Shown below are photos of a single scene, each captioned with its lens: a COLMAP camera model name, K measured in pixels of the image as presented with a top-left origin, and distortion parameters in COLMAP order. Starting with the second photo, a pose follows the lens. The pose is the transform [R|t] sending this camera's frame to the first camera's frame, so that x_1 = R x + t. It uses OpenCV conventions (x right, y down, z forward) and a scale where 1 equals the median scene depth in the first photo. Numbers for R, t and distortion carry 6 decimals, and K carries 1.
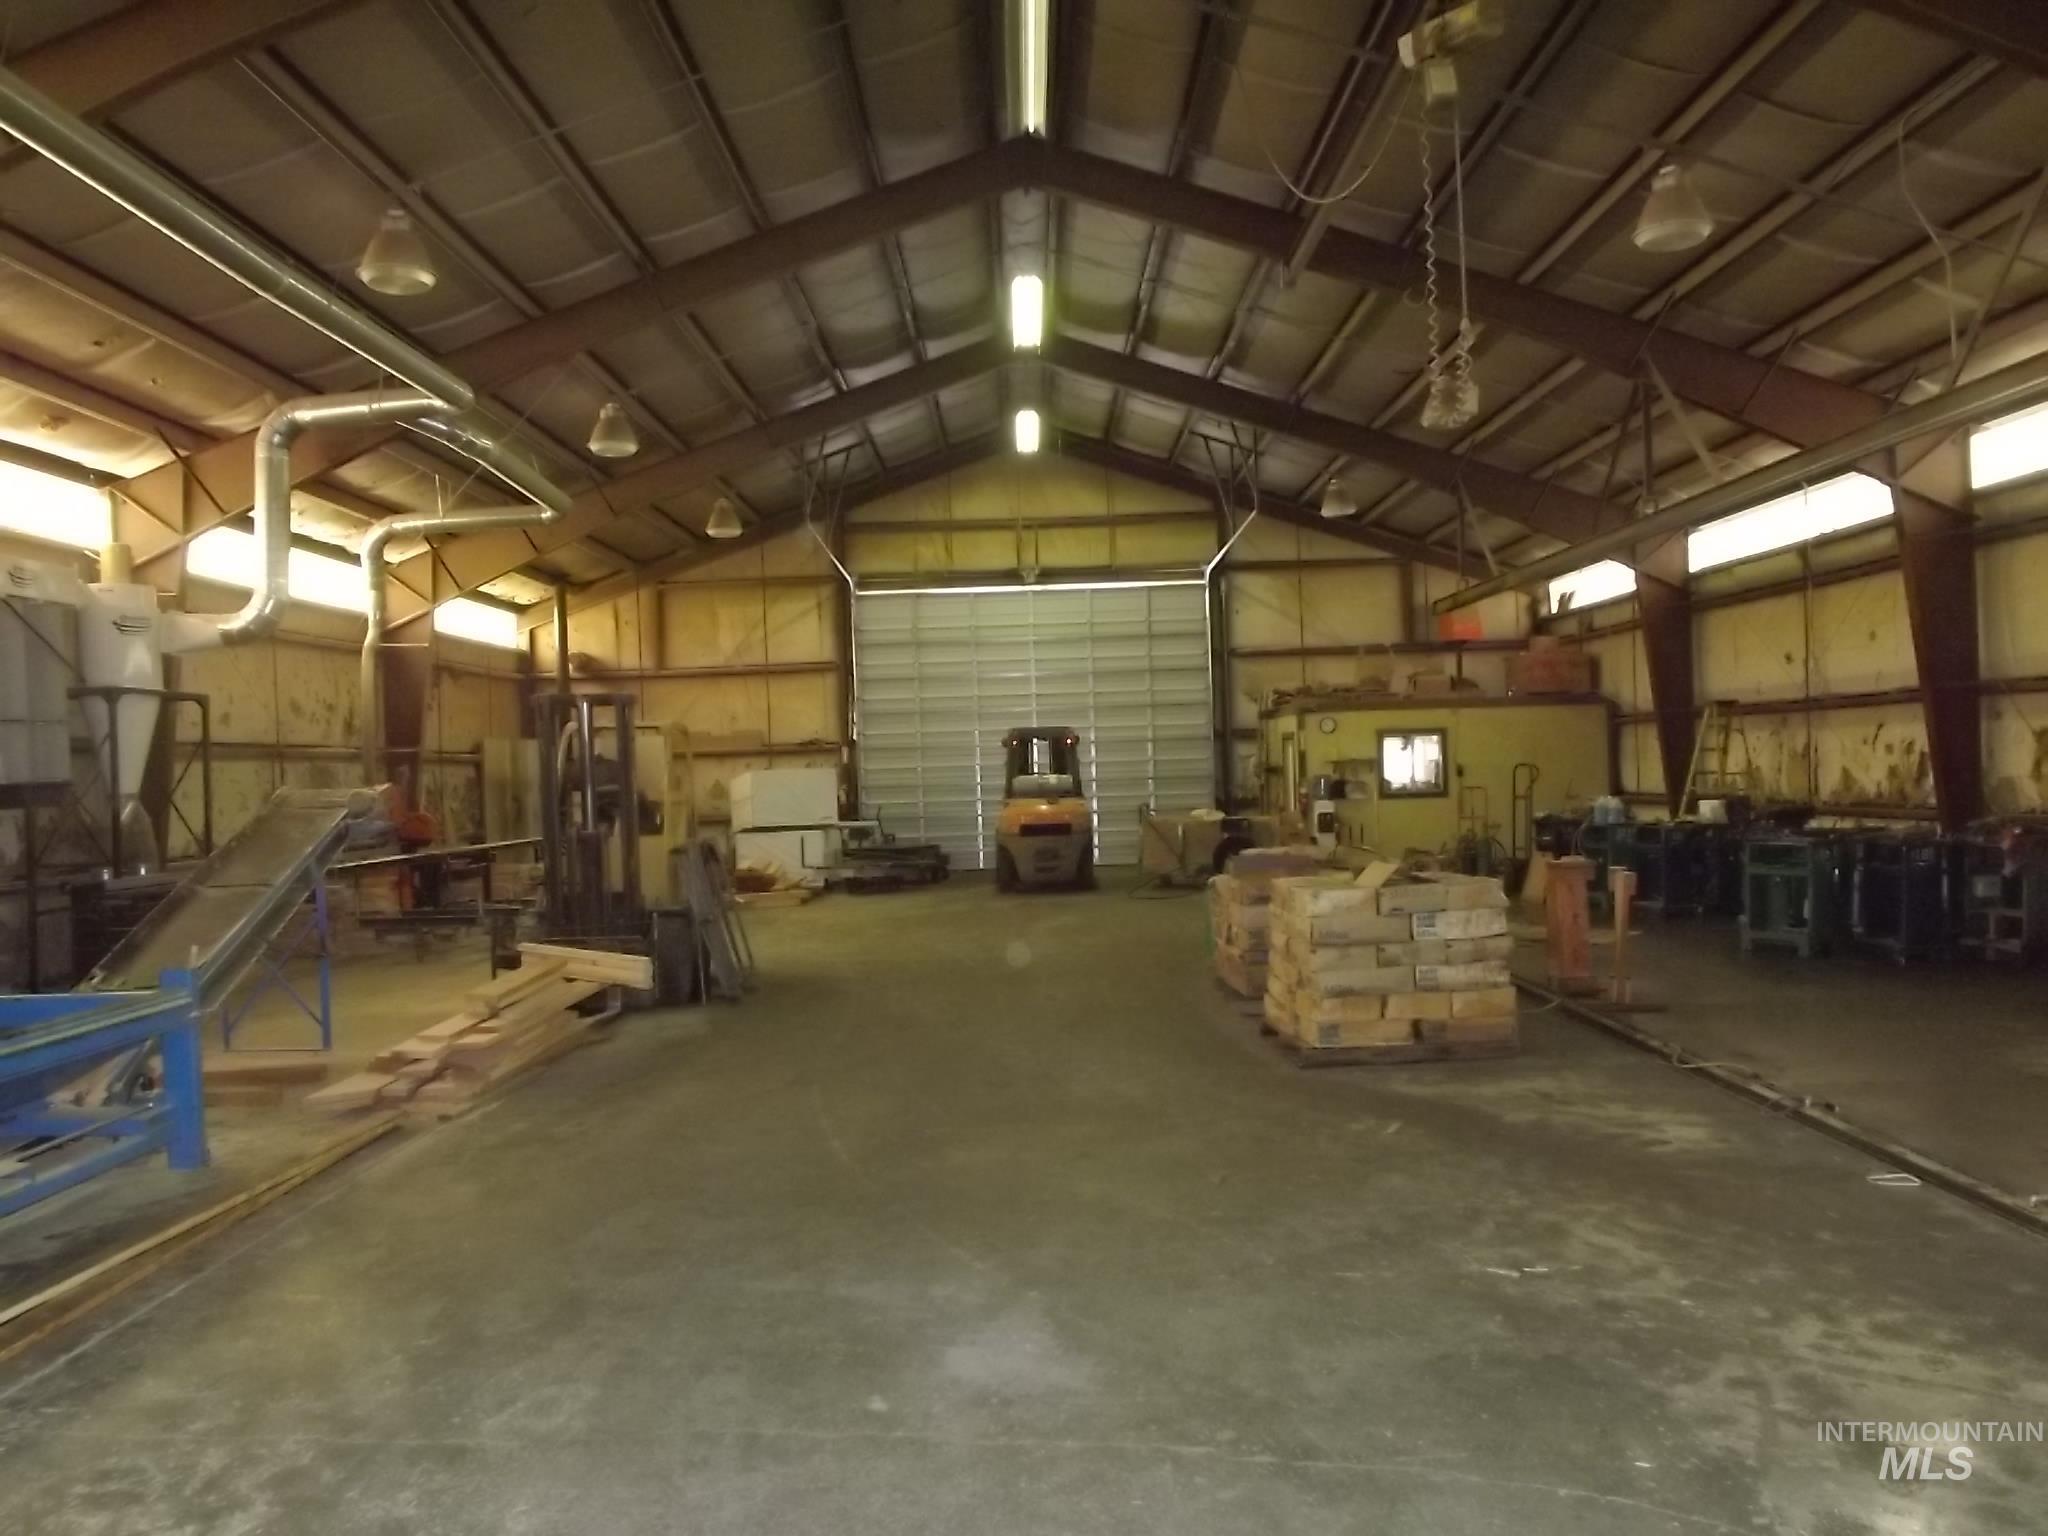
lens RADIAL K [[1458.0, 0, 1024.0], [0, 1458.0, 768.0], [0, 0, 1]] dist [-0.050852, 0.001199]
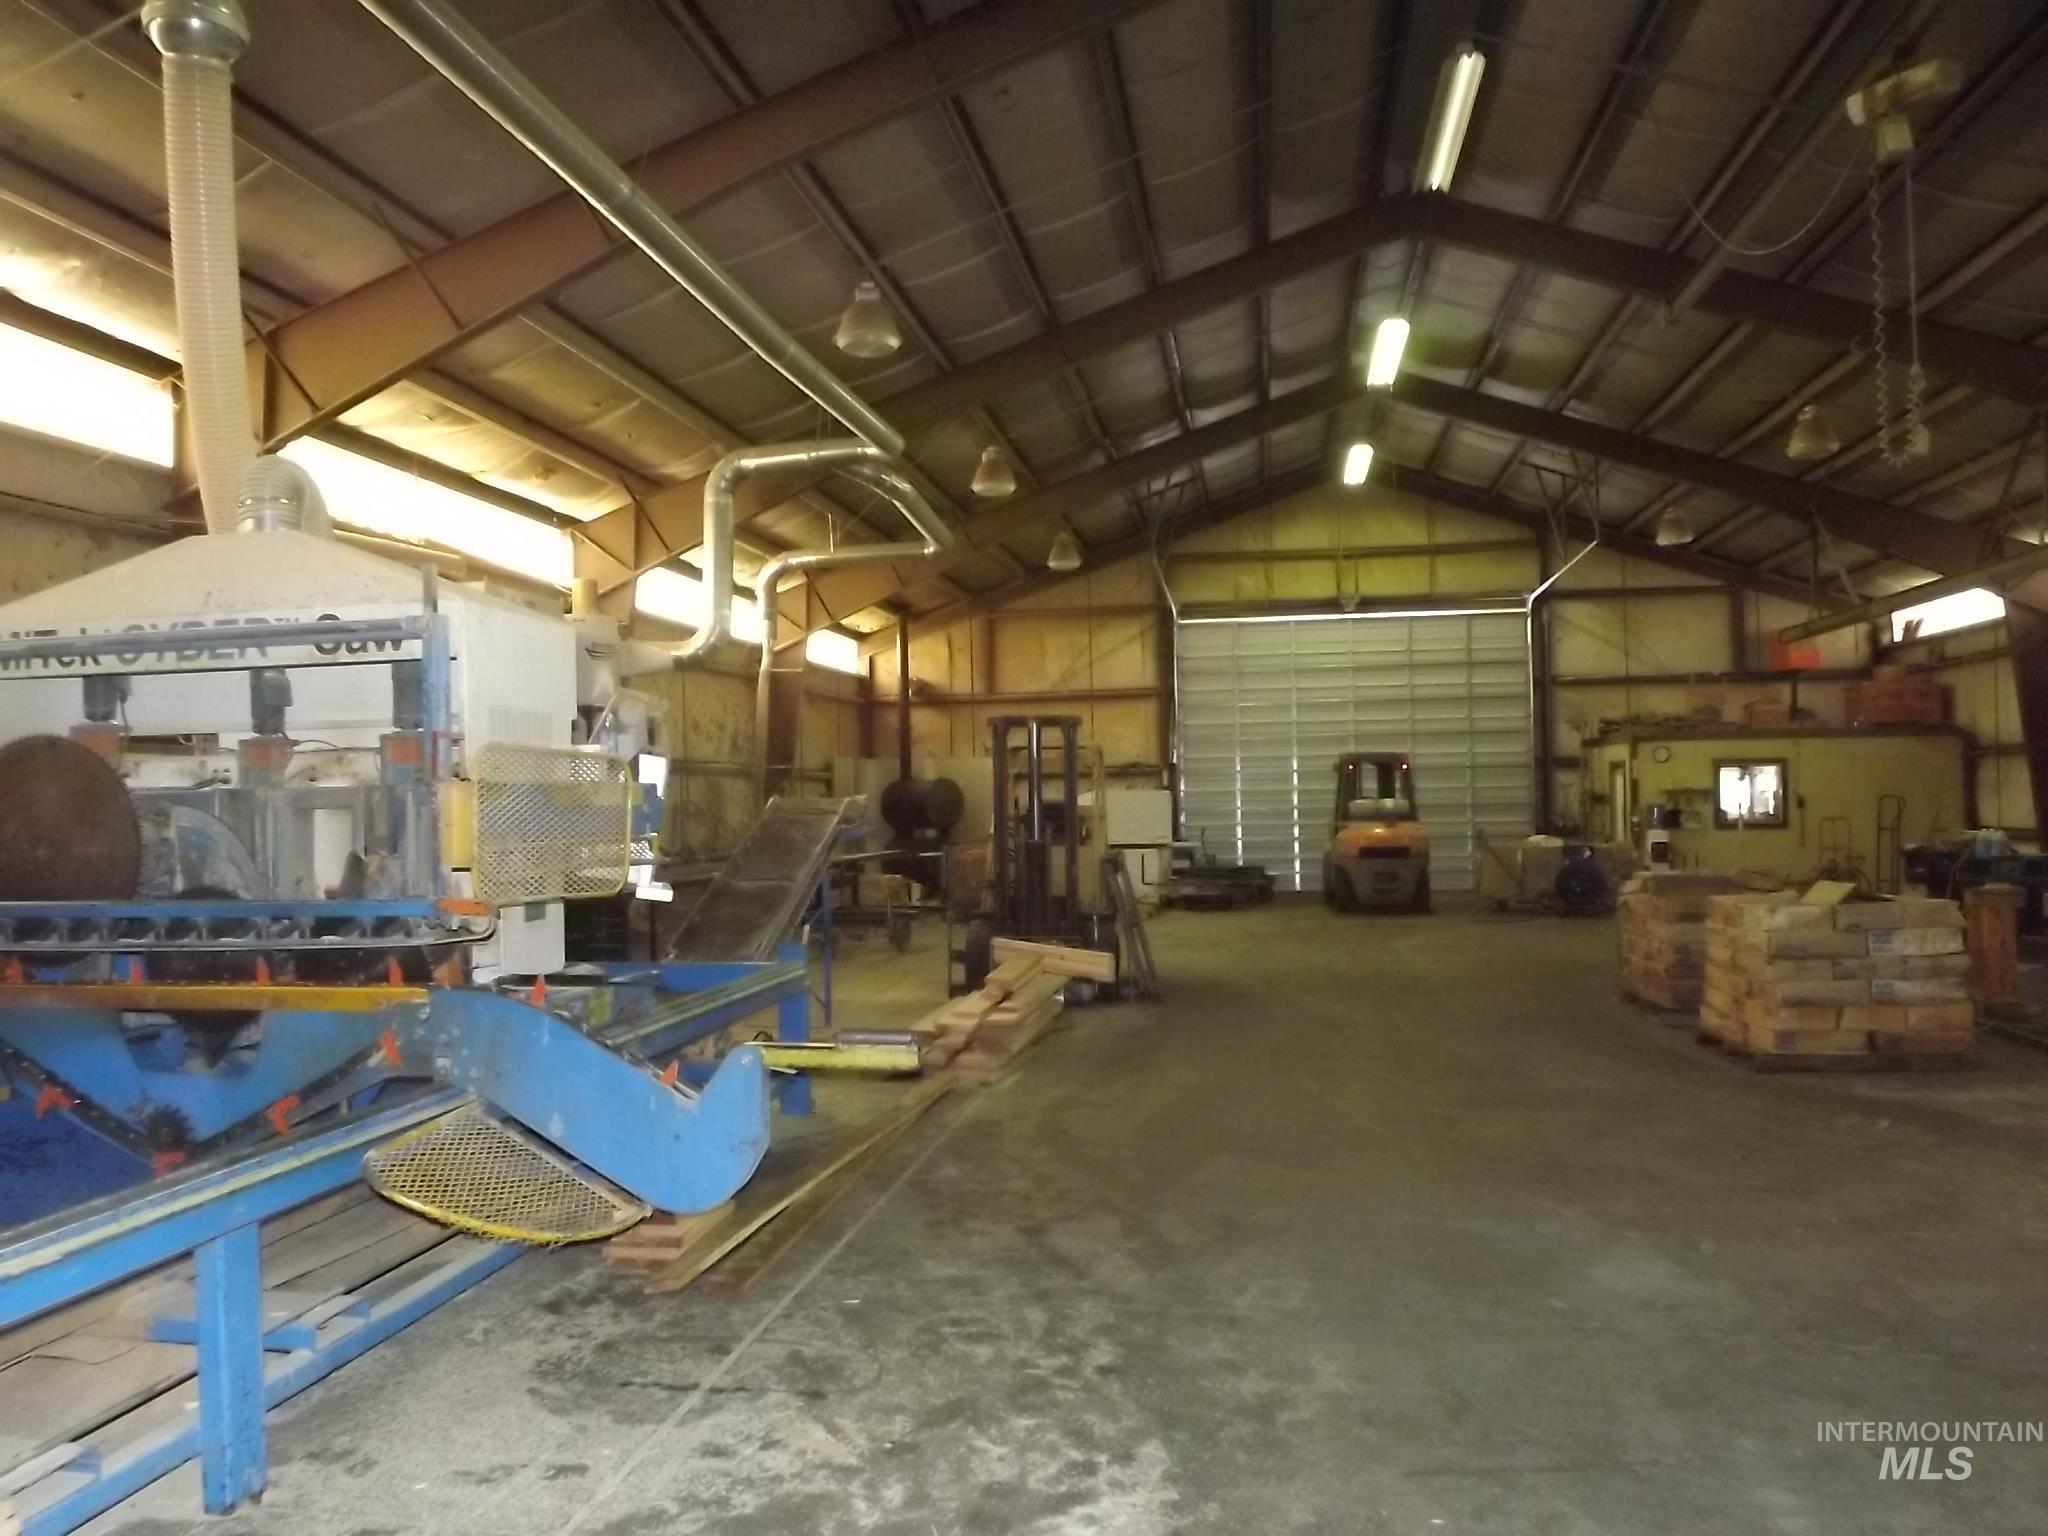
lens RADIAL K [[1467.8, 0, 1024.0], [0, 1467.8, 768.0], [0, 0, 1]] dist [-0.042529, 0.011205]
pose [[0.987815, 0.012947, -0.155091, -0.084548], [-0.015813, 0.999726, -0.017255, 0.005176], [0.154826, 0.019498, 0.987749, -0.064305]]
